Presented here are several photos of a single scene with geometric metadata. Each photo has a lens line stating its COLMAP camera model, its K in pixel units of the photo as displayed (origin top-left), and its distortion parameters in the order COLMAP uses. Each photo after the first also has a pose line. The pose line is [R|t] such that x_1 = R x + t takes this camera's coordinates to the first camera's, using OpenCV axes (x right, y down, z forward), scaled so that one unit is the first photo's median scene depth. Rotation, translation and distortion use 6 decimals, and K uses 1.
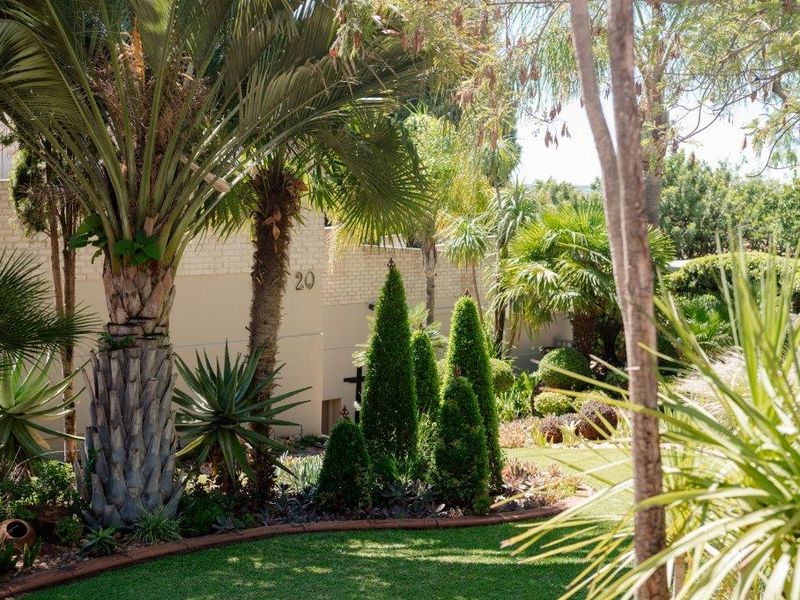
lens RADIAL K [[1275.2, 0, 400.0], [0, 1275.2, 300.0], [0, 0, 1]] dist [-0.023536, 0.025788]
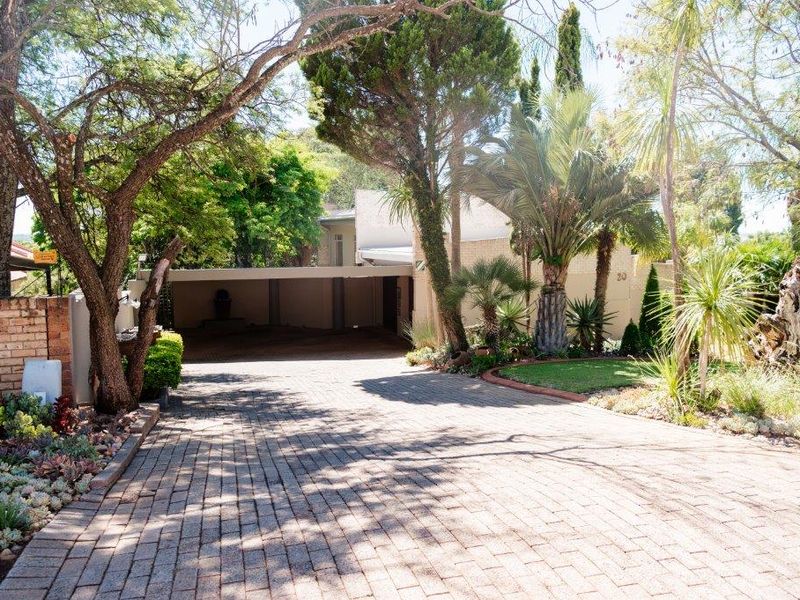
lens RADIAL K [[611.1, 0, 400.0], [0, 611.1, 300.0], [0, 0, 1]] dist [-0.010629, -0.003807]
pose [[0.906260, 0.014283, -0.422480, 0.058783], [-0.010256, 0.999878, 0.011803, 0.035602], [0.422597, -0.006364, 0.906295, -0.376201]]
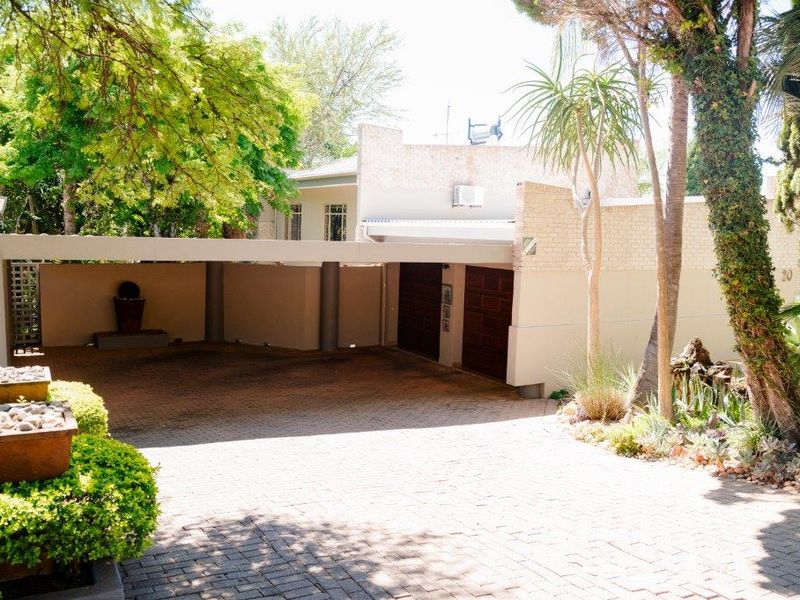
lens RADIAL K [[695.9, 0, 400.0], [0, 695.9, 300.0], [0, 0, 1]] dist [-0.003007, -0.003772]
pose [[0.960926, 0.033525, -0.274767, -0.541443], [-0.032395, 0.999438, 0.008649, 0.040458], [0.274902, 0.000590, 0.961472, 0.134662]]
